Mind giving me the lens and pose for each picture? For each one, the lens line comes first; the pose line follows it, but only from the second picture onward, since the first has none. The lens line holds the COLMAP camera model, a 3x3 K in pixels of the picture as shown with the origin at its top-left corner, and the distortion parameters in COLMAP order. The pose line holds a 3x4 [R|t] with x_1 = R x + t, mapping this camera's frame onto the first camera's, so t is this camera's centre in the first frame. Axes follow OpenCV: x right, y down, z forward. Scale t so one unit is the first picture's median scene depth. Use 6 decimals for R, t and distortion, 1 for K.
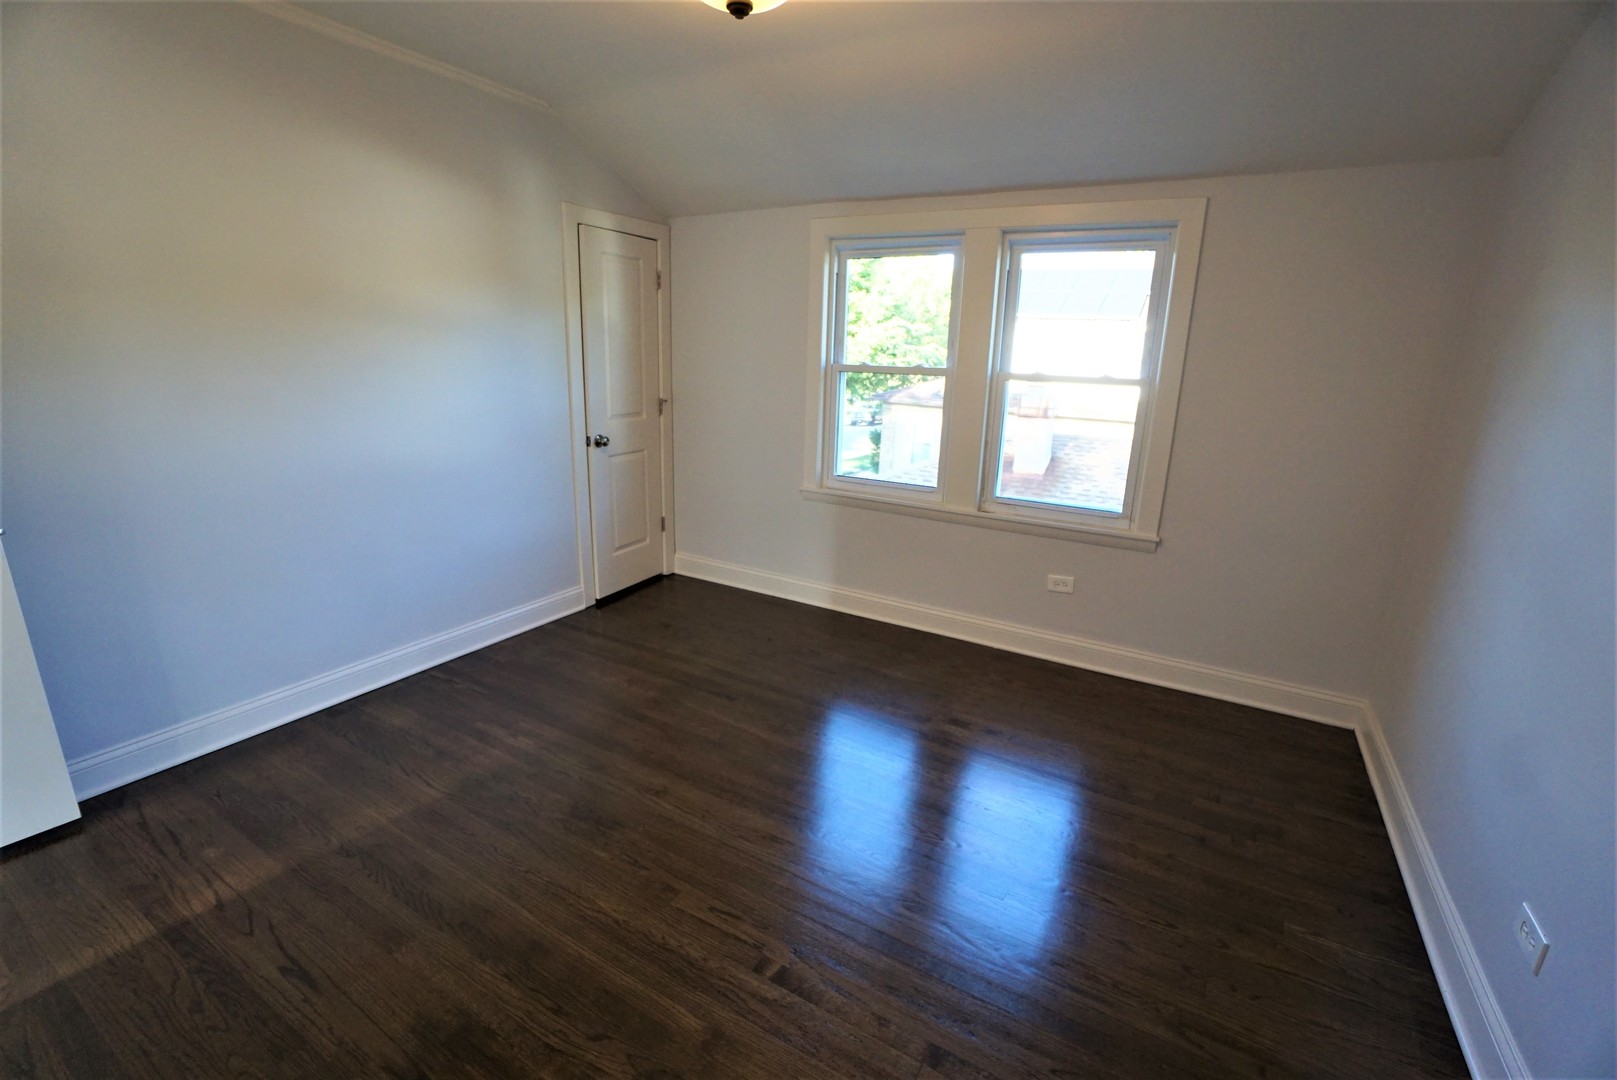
lens RADIAL K [[712.7, 0, 793.3], [0, 712.7, 543.0], [0, 0, 1]] dist [-0.063476, 0.022675]
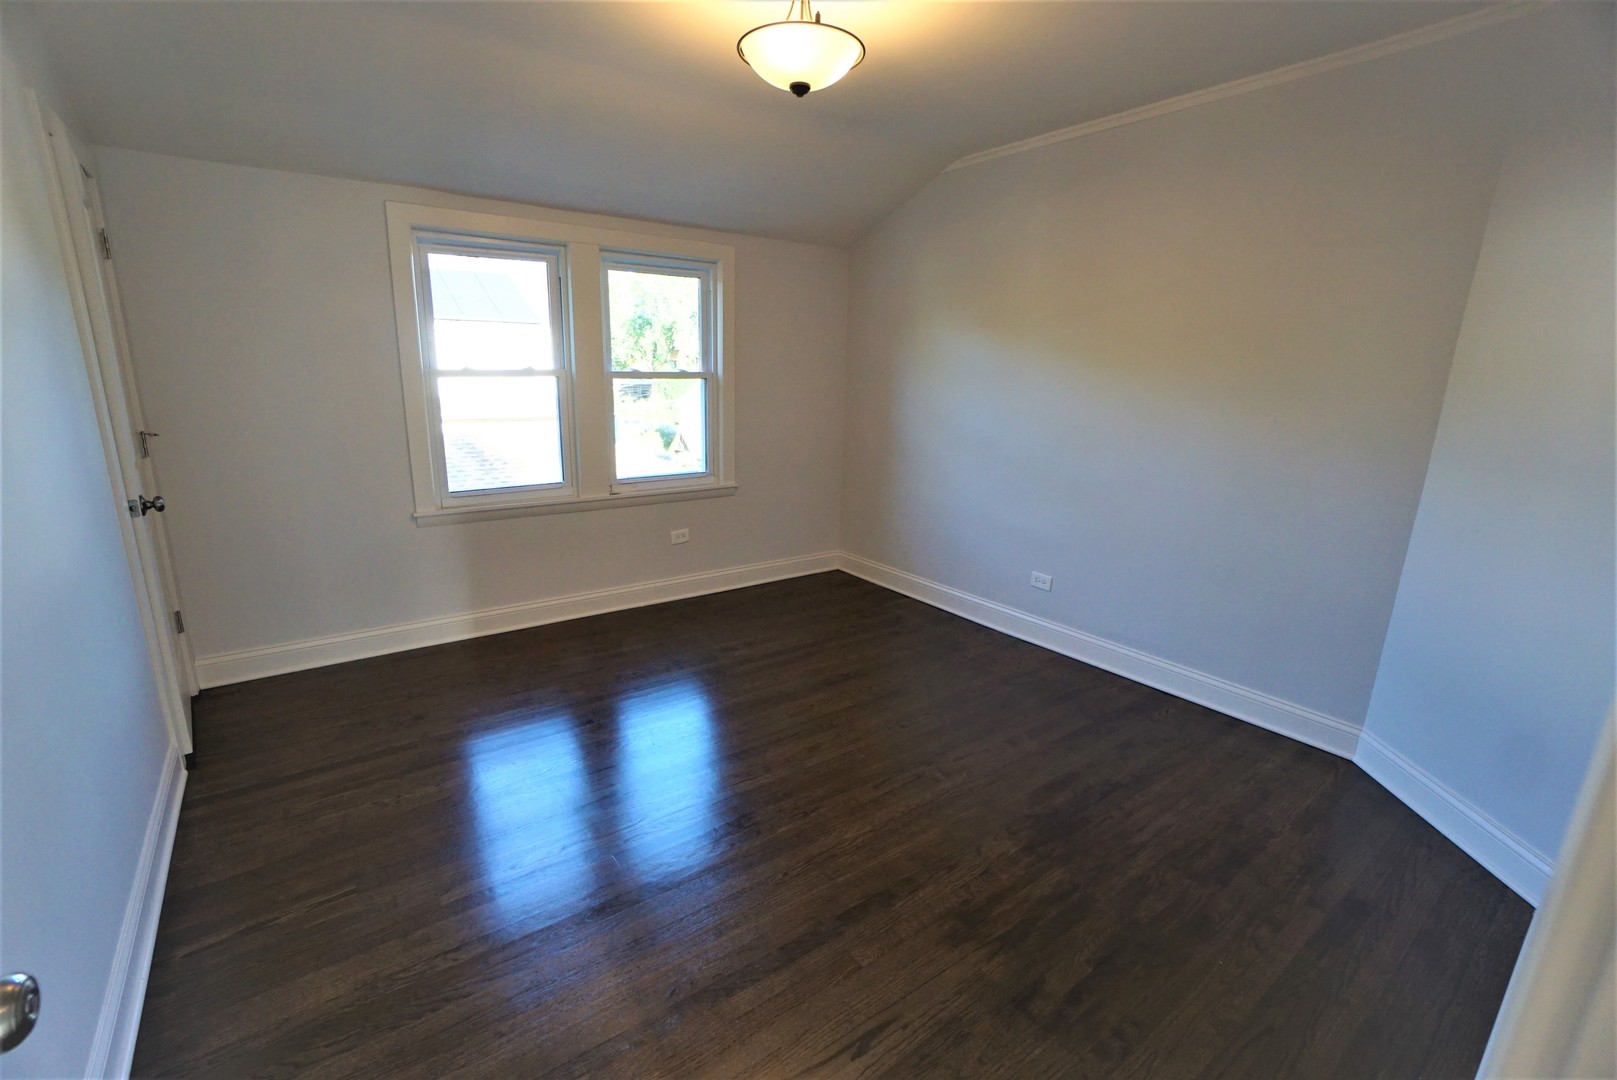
lens RADIAL K [[682.2, 0, 826.7], [0, 682.2, 537.7], [0, 0, 1]] dist [-0.062899, 0.018608]
pose [[0.378002, -0.244166, 0.893027, -0.591571], [0.231937, 0.958810, 0.163977, -0.076340], [-0.896281, 0.145143, 0.419063, 0.248890]]
